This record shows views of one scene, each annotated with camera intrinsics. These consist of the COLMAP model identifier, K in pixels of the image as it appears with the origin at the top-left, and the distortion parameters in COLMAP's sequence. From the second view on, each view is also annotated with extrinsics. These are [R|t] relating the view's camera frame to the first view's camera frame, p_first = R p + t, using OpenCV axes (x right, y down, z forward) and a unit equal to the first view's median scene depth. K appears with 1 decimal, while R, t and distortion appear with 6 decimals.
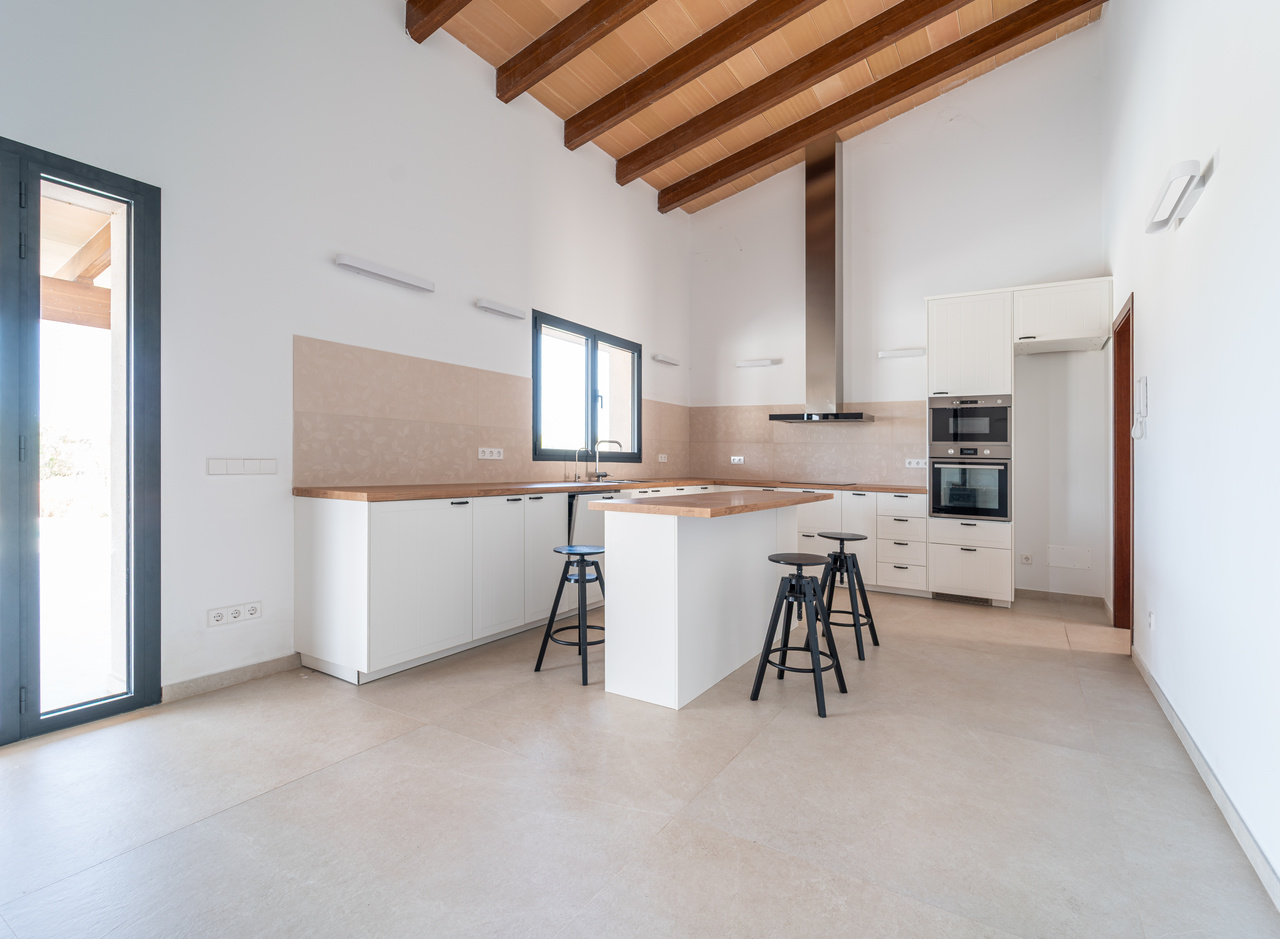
lens RADIAL K [[600.1, 0, 683.5], [0, 600.1, 462.9], [0, 0, 1]] dist [0.003062, 0.000299]
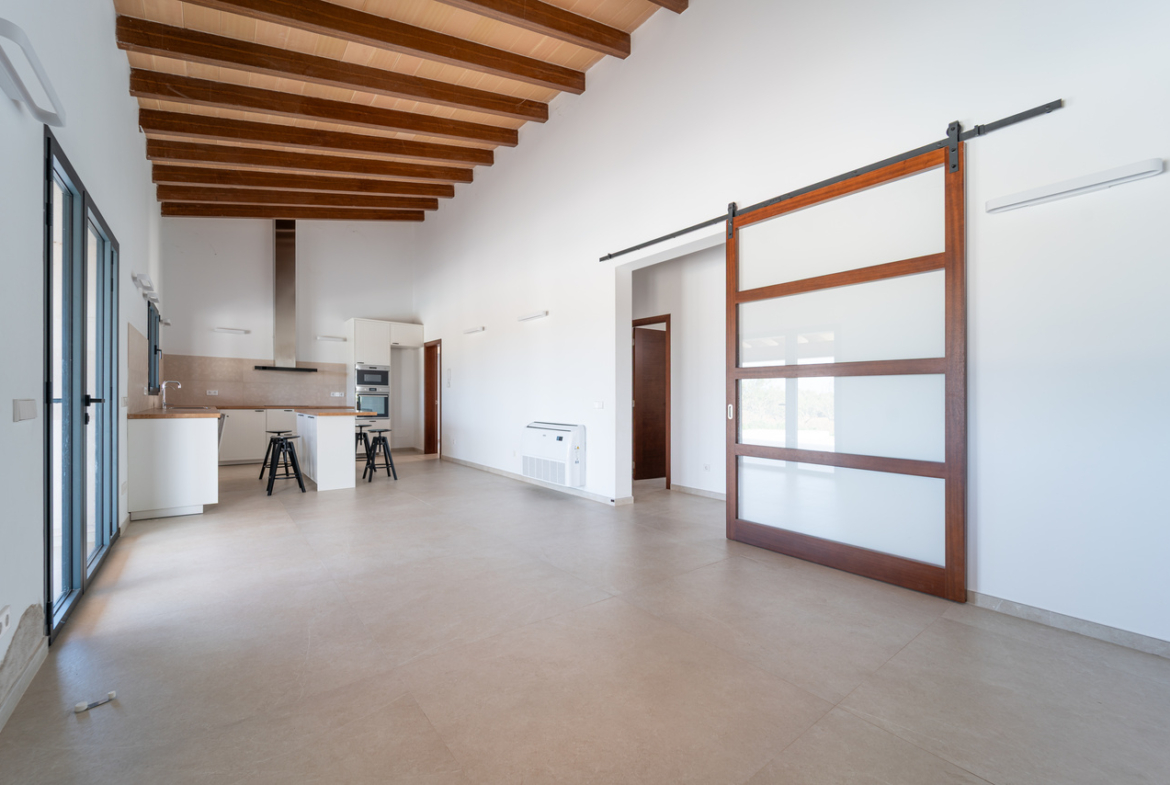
lens RADIAL K [[476.1, 0, 586.5], [0, 476.1, 397.8], [0, 0, 1]] dist [0.003759, -0.000277]
pose [[0.378608, -0.014274, 0.925447, -0.867283], [-0.001267, 0.999872, 0.015940, -0.016336], [-0.925556, -0.007207, 0.378542, -0.425064]]
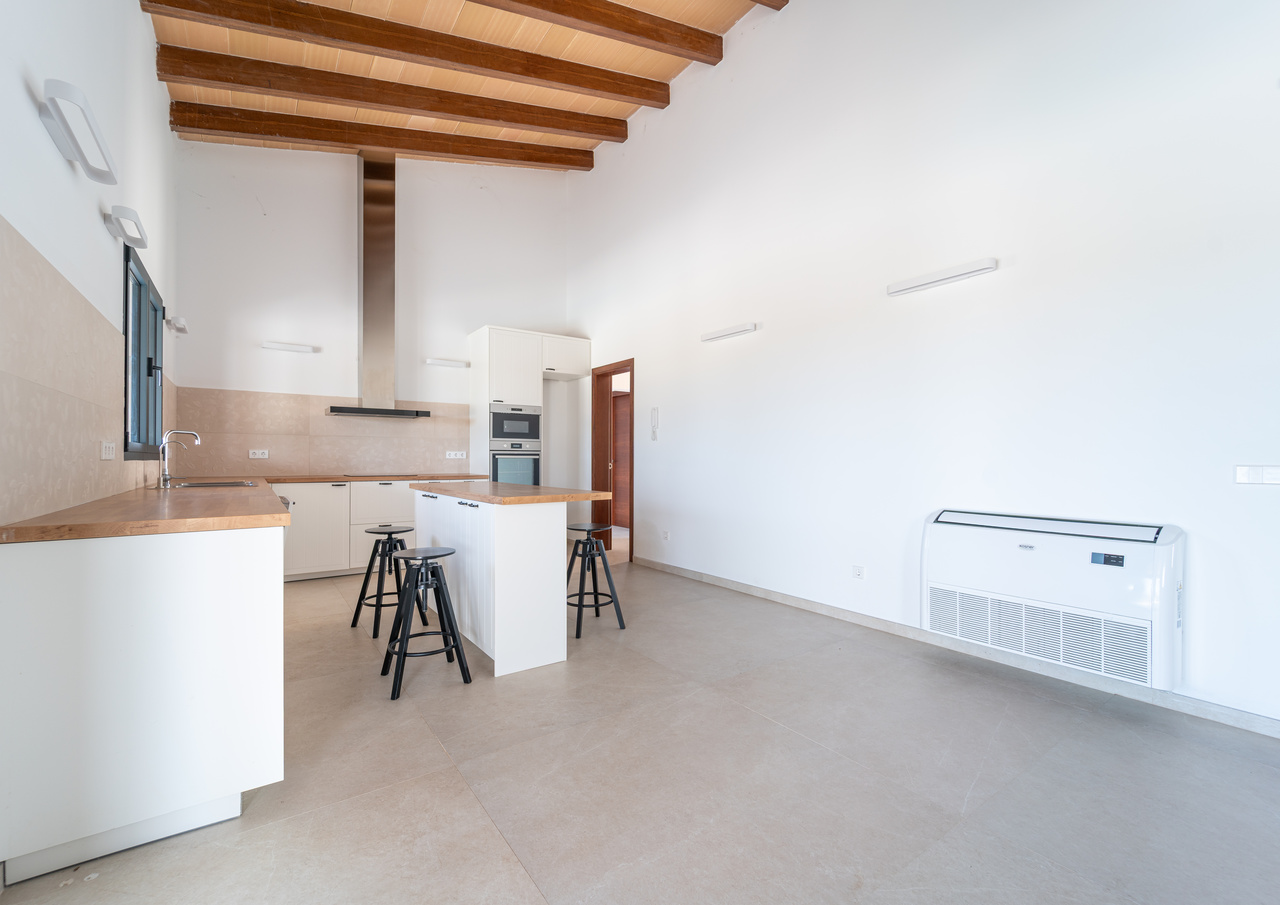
lens RADIAL K [[538.9, 0, 639.0], [0, 538.9, 446.7], [0, 0, 1]] dist [-0.001610, 0.000488]
pose [[0.419997, -0.001432, 0.907524, -0.504045], [0.009659, 0.999949, -0.002893, -0.010181], [-0.907474, 0.009981, 0.419989, 0.225545]]
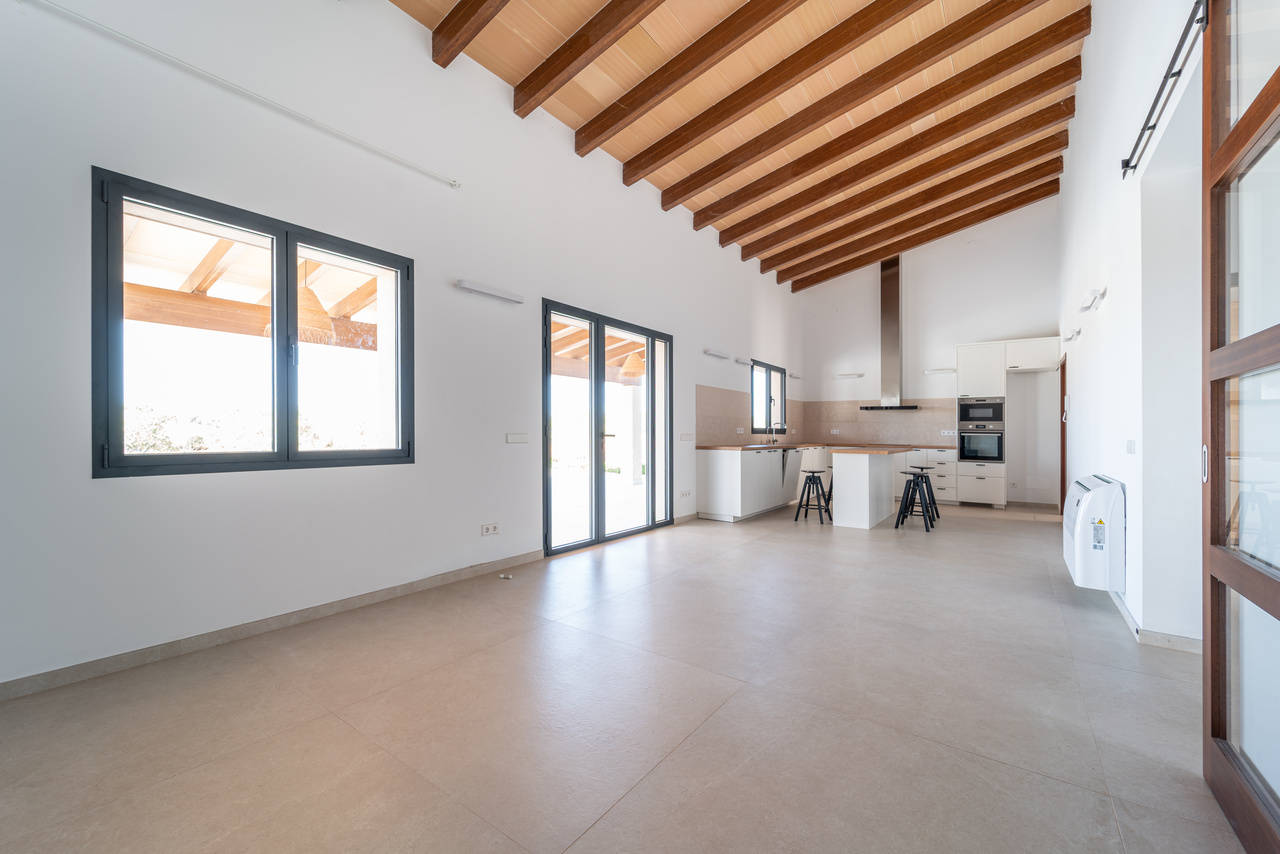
lens RADIAL K [[519.1, 0, 639.2], [0, 519.1, 444.1], [0, 0, 1]] dist [0.001354, -0.000336]
pose [[0.994159, -0.008233, -0.107613, -0.406328], [0.010346, 0.999764, 0.019089, -0.006053], [0.107430, -0.020091, 0.994010, -0.720659]]
